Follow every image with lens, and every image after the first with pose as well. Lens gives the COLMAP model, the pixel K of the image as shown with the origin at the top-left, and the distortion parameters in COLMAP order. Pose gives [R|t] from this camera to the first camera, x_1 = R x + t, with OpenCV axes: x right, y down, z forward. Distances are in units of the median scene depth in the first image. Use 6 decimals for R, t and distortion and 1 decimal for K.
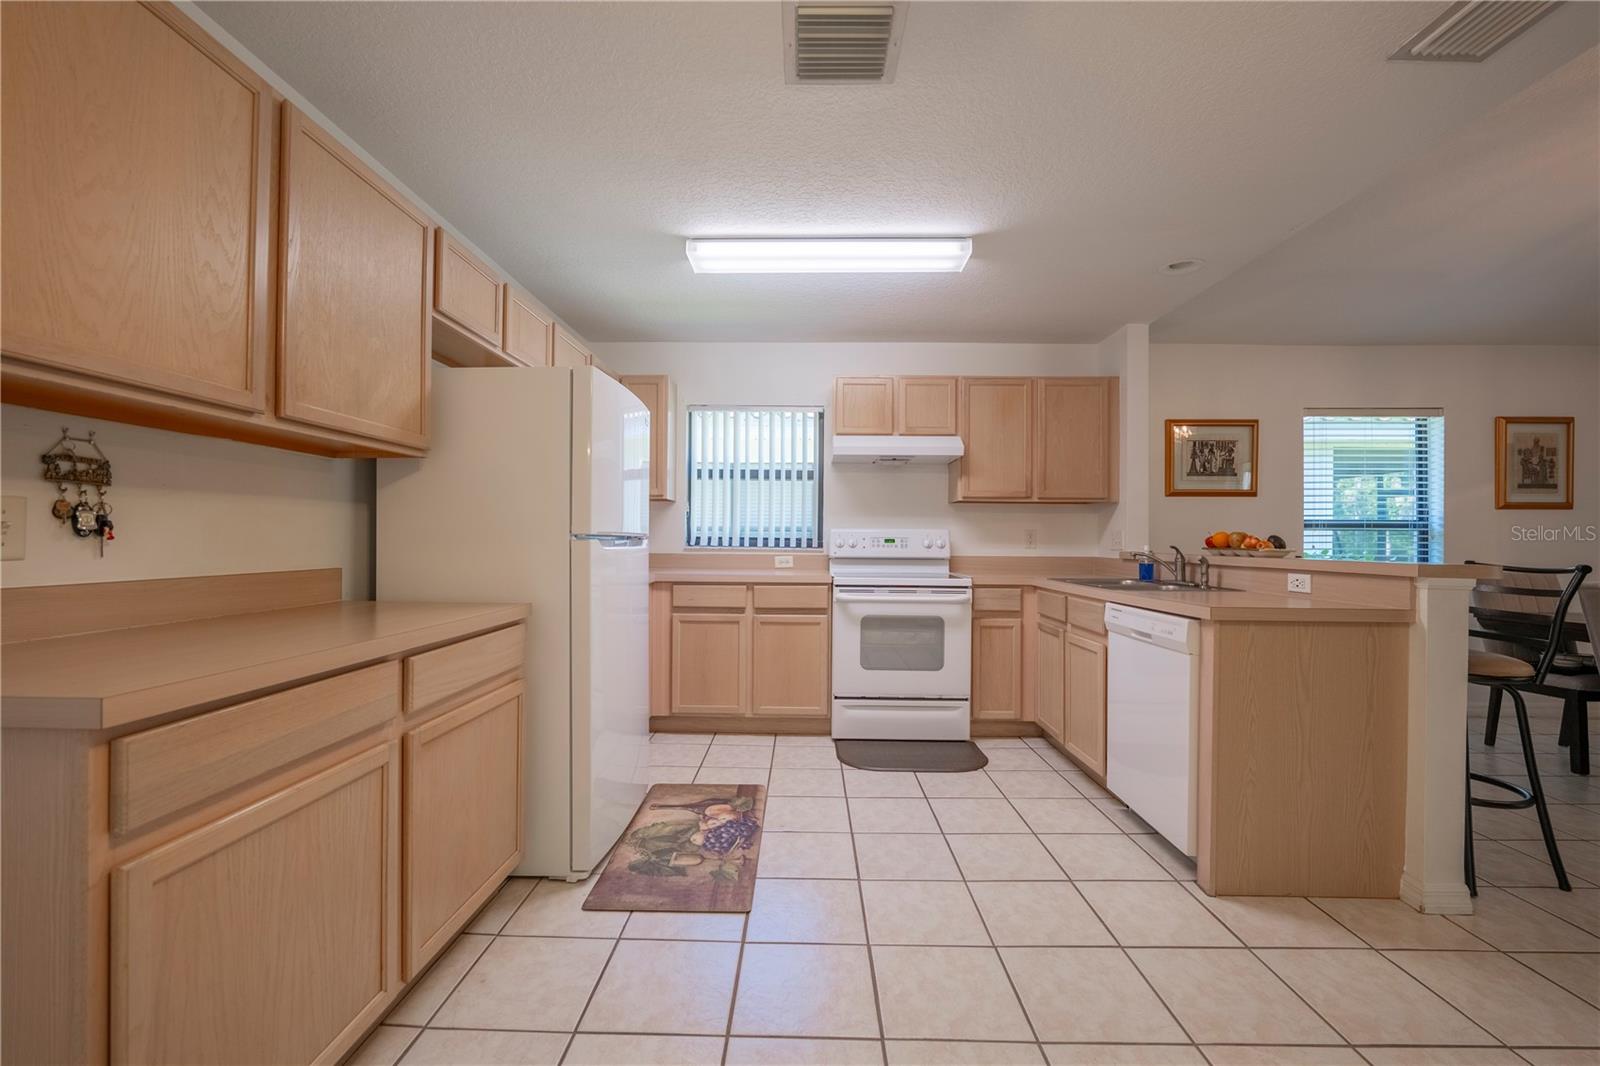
lens RADIAL K [[651.4, 0, 798.1], [0, 651.4, 533.3], [0, 0, 1]] dist [-0.009459, 0.000825]
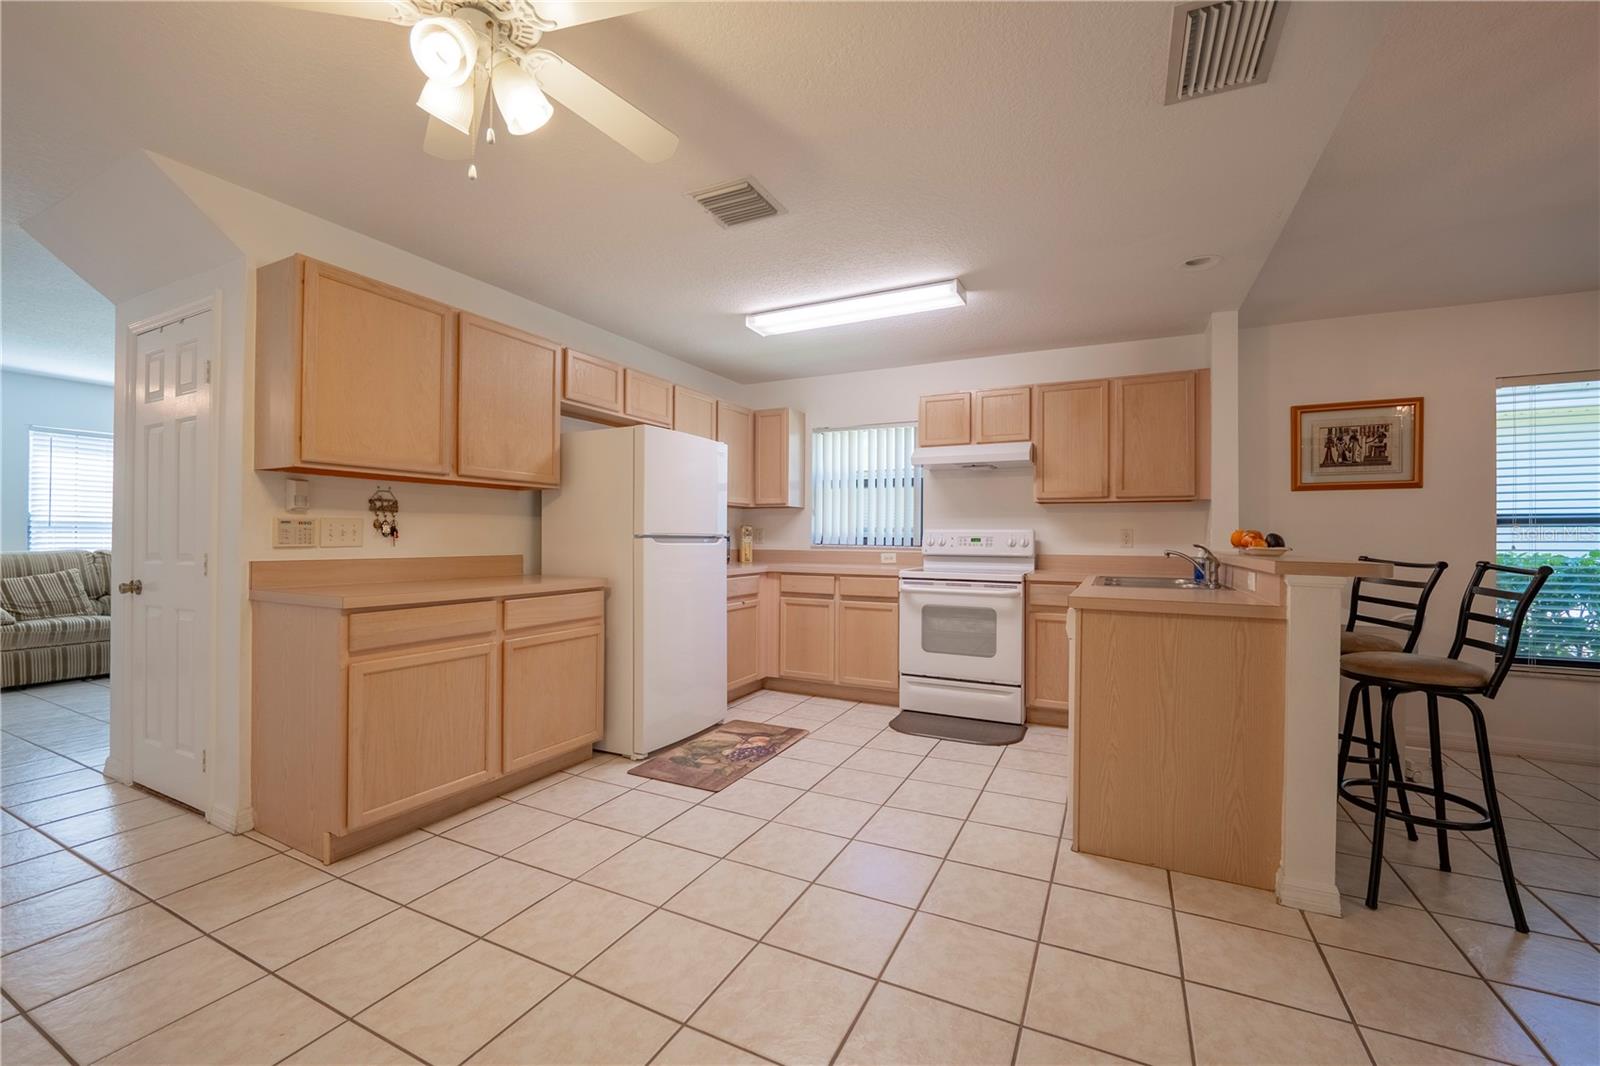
lens RADIAL K [[651.4, 0, 798.3], [0, 651.4, 534.1], [0, 0, 1]] dist [-0.009459, 0.000825]
pose [[0.903286, -0.004004, -0.429021, 0.393567], [0.003778, 0.999992, -0.001380, 0.002232], [0.429023, -0.000374, 0.903293, -0.134725]]
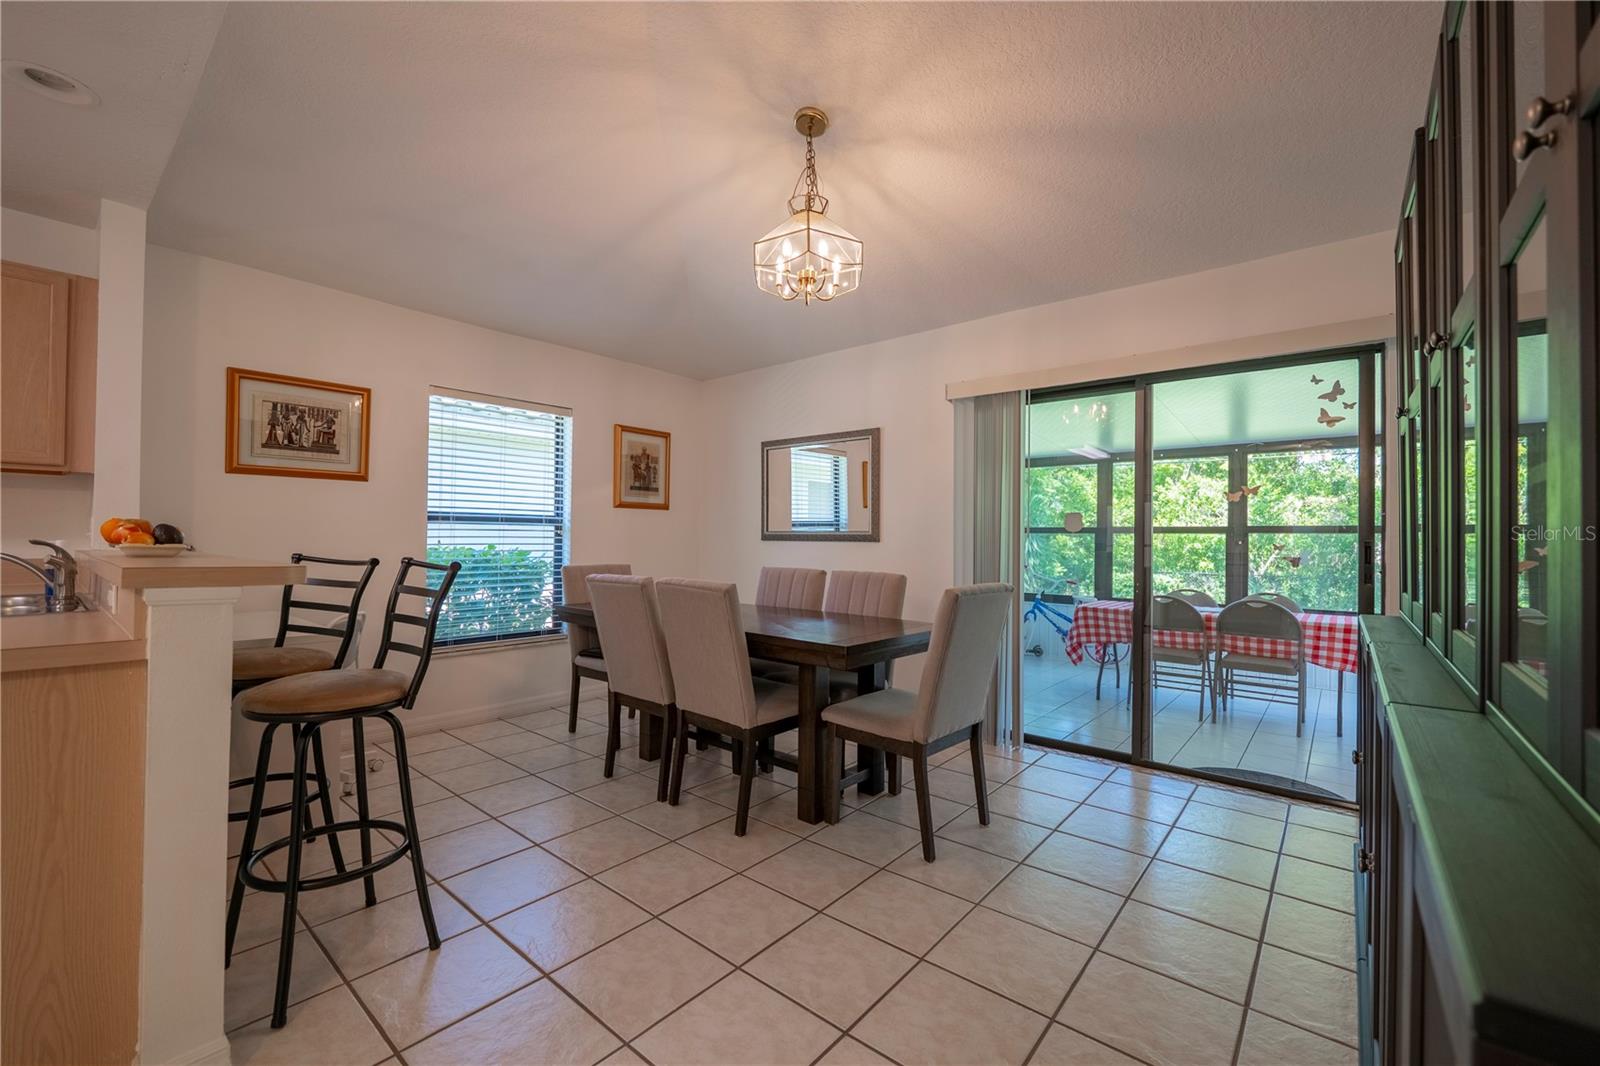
lens RADIAL K [[651.4, 0, 794.1], [0, 651.4, 533.1], [0, 0, 1]] dist [-0.009459, 0.000825]
pose [[0.633349, 0.007041, 0.773834, 0.486551], [-0.010374, 0.999946, -0.000608, 0.004953], [-0.773797, -0.007642, 0.633388, 0.062187]]
